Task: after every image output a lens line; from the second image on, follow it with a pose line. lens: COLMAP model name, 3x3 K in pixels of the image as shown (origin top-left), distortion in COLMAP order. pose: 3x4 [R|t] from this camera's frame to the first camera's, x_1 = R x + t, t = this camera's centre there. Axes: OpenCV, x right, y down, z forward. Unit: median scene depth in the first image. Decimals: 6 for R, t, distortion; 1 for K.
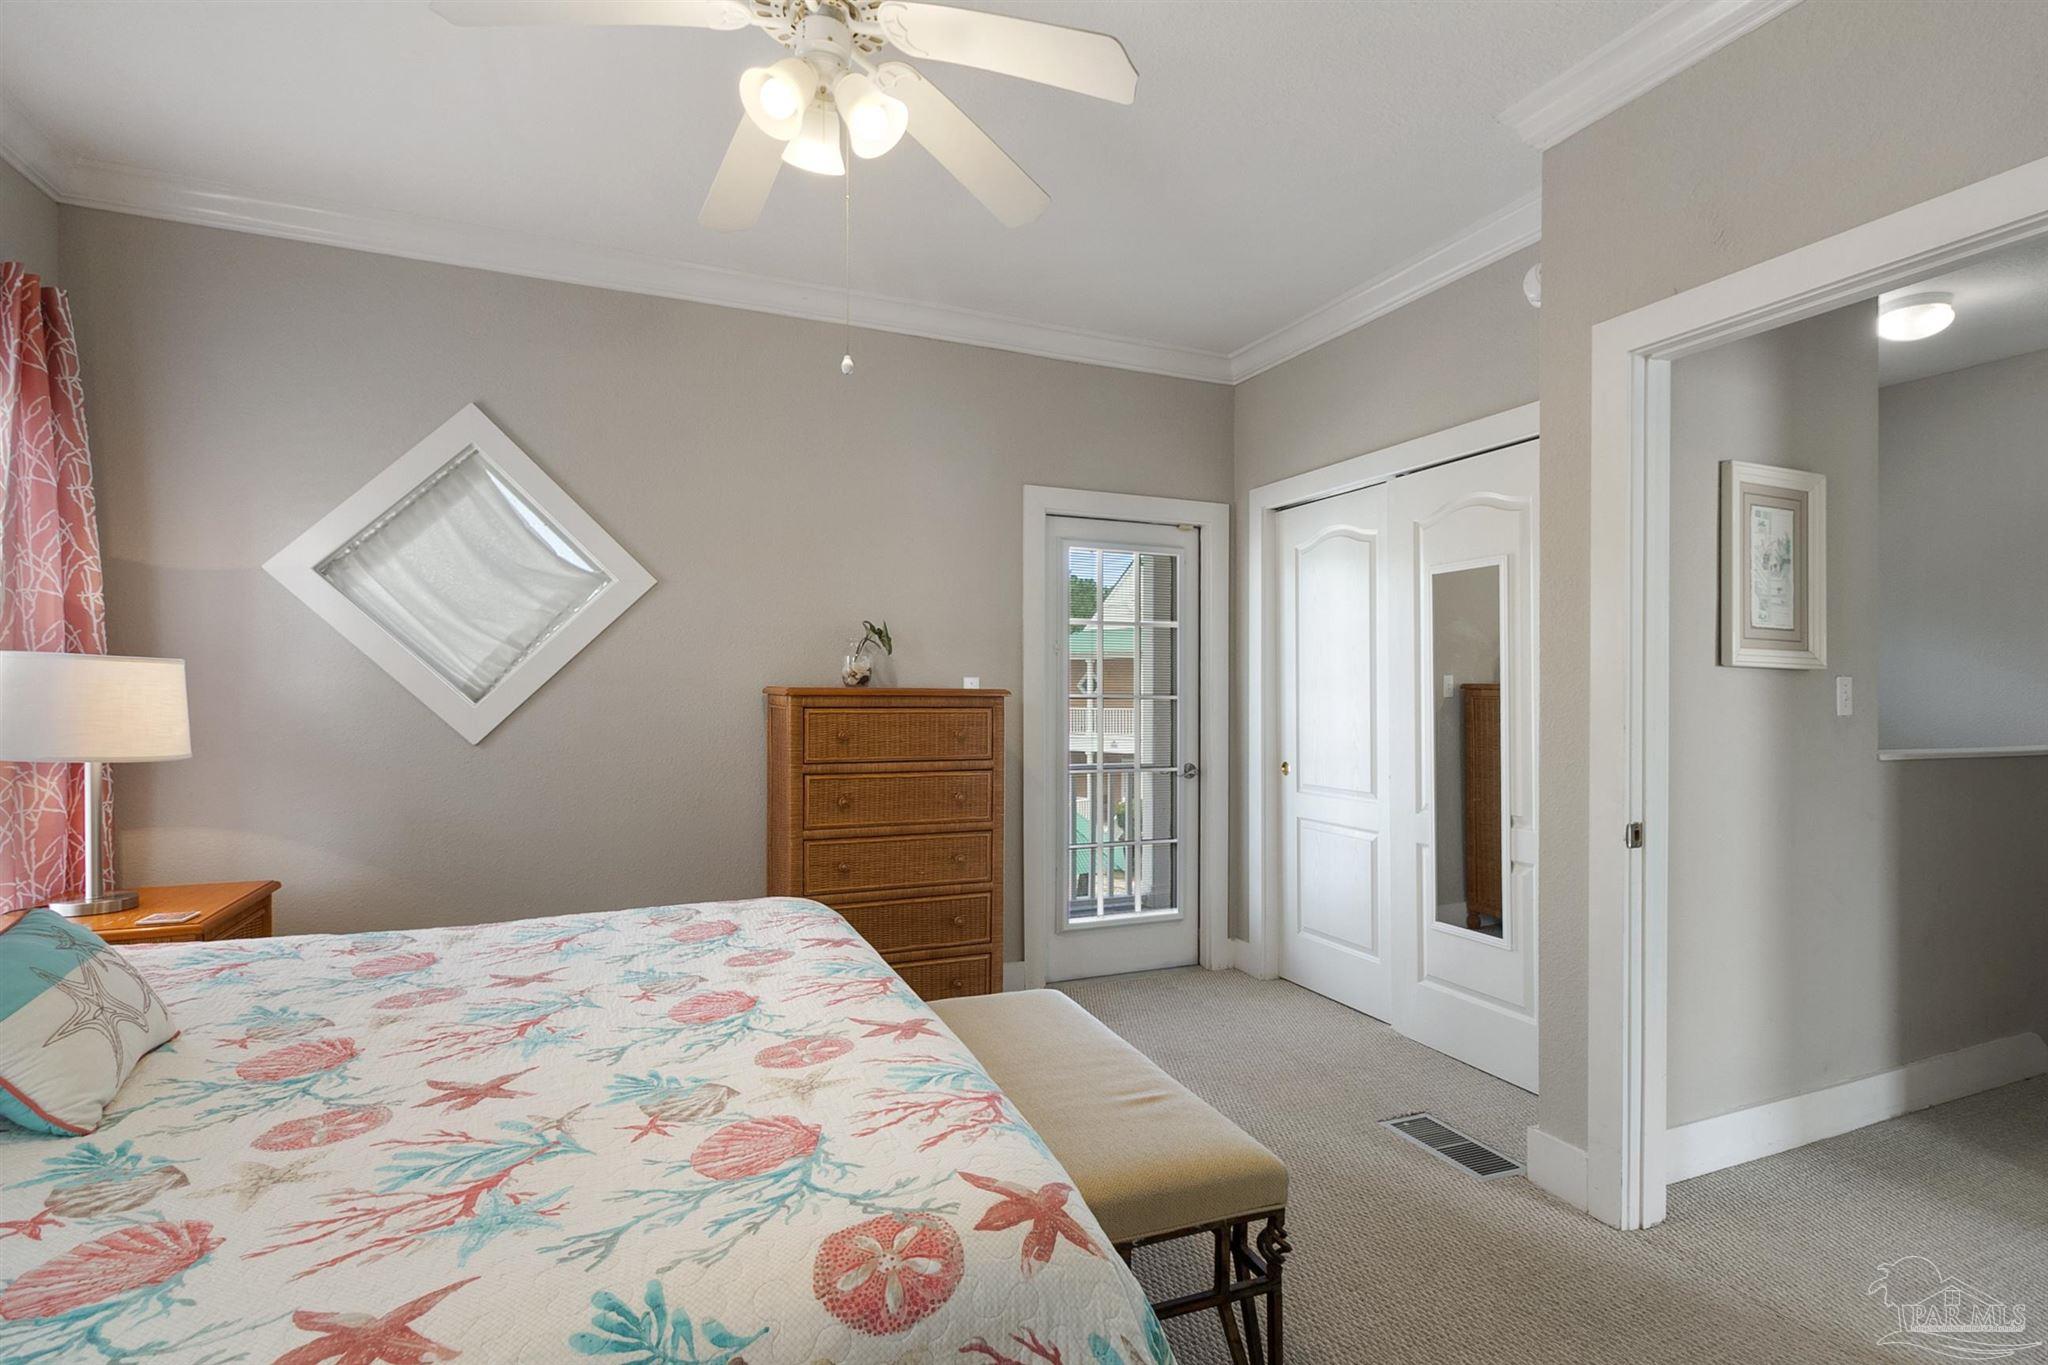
lens RADIAL K [[979.3, 0, 1032.1], [0, 979.3, 689.7], [0, 0, 1]] dist [0.000698, -0.003117]
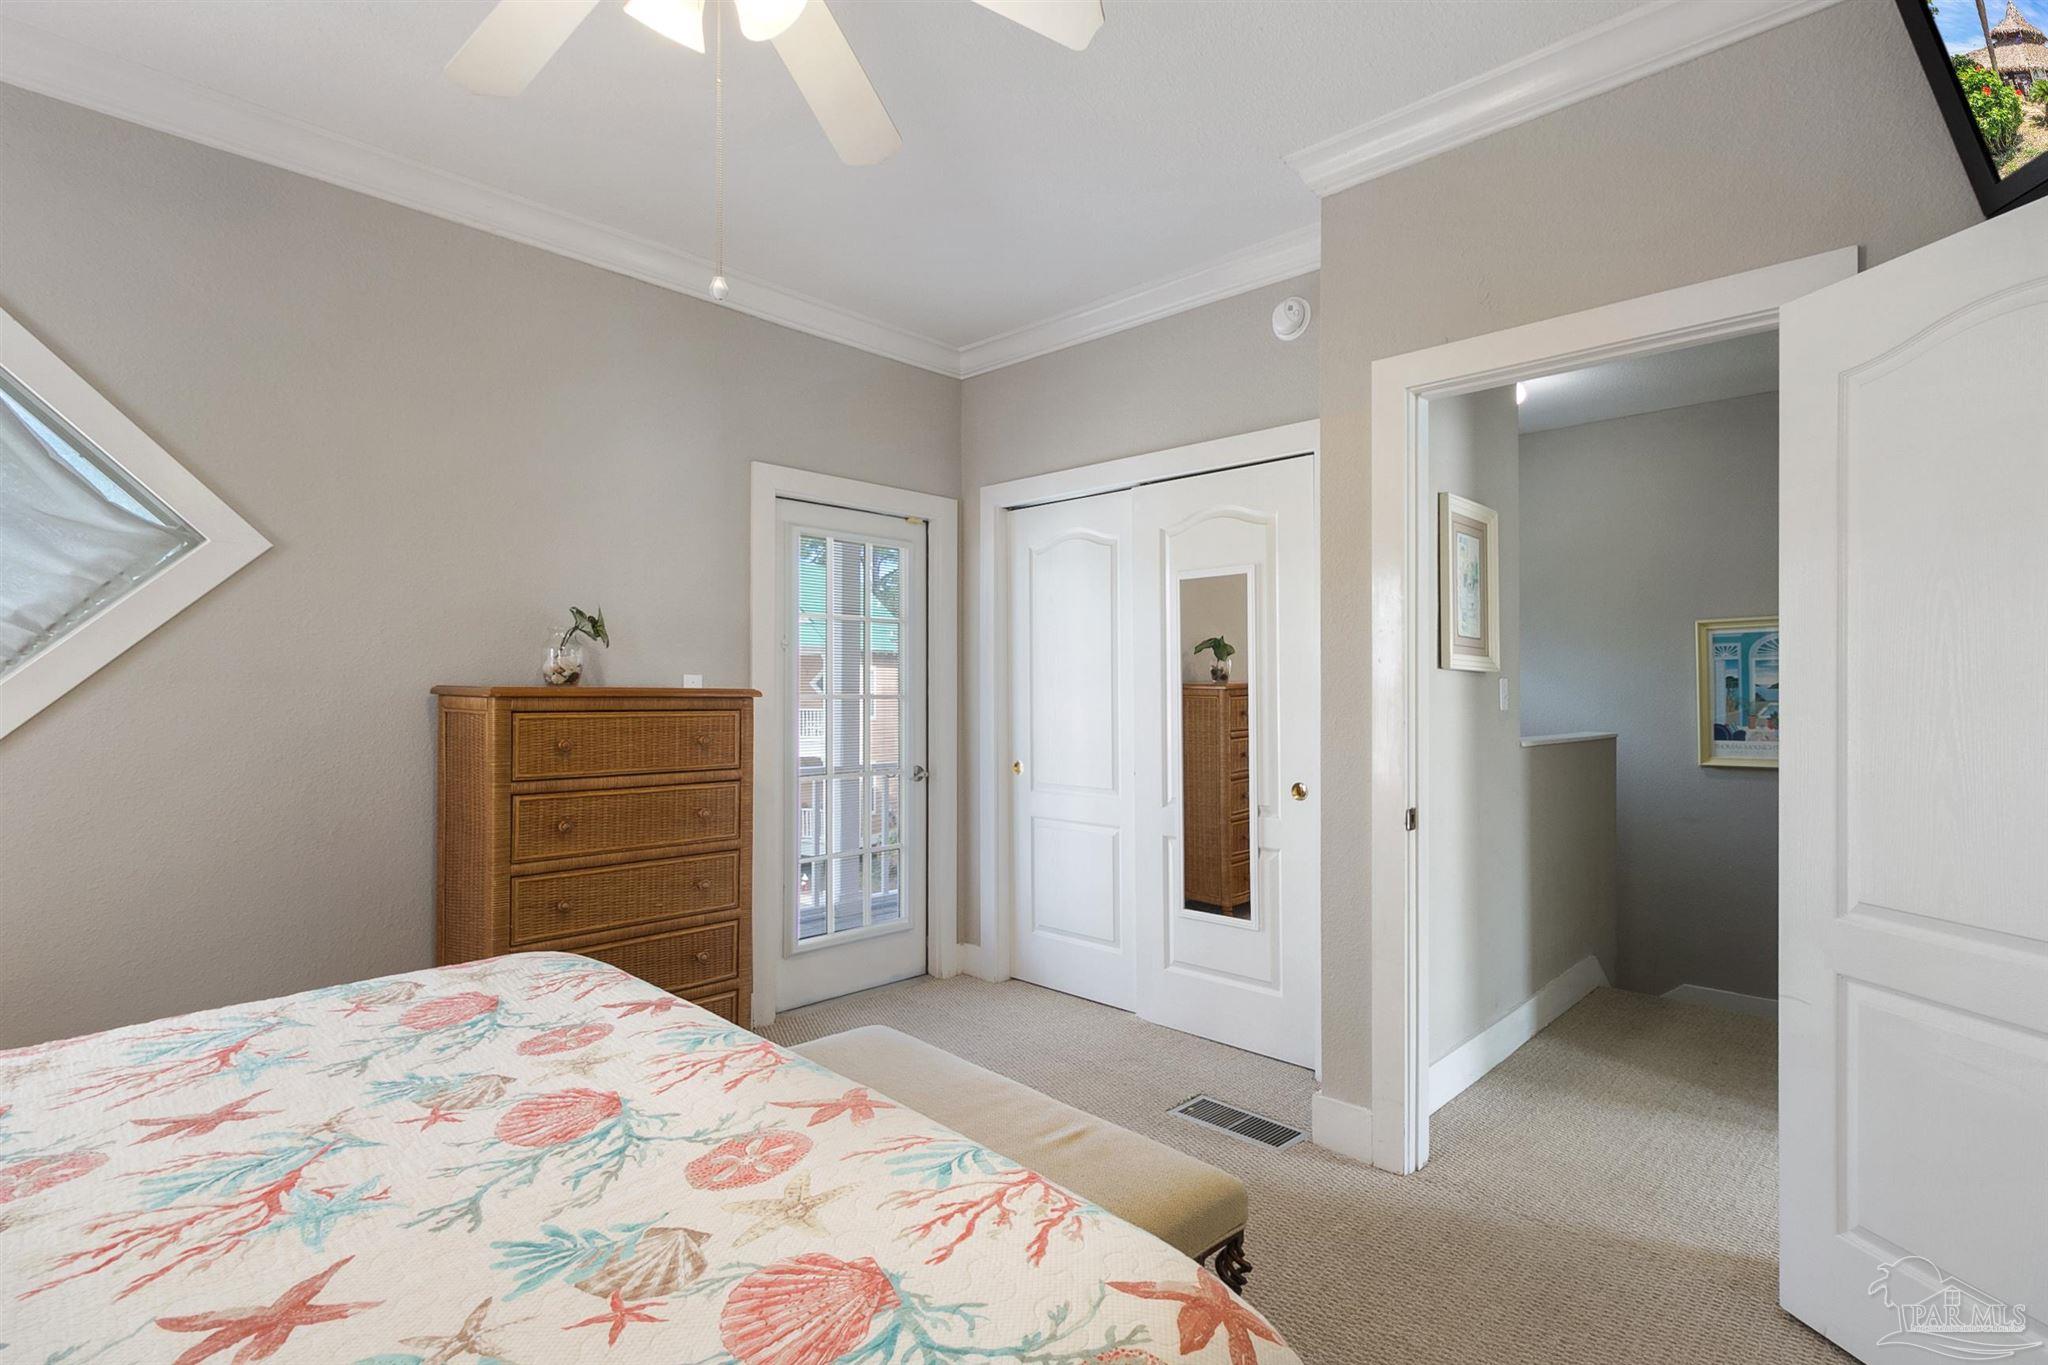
lens RADIAL K [[979.3, 0, 1016.1], [0, 979.3, 679.5], [0, 0, 1]] dist [0.000698, -0.003117]
pose [[0.920649, 0.003319, 0.390378, -0.196051], [0.000337, 0.999957, -0.009297, -0.000753], [-0.390392, 0.008691, 0.920608, 0.116373]]
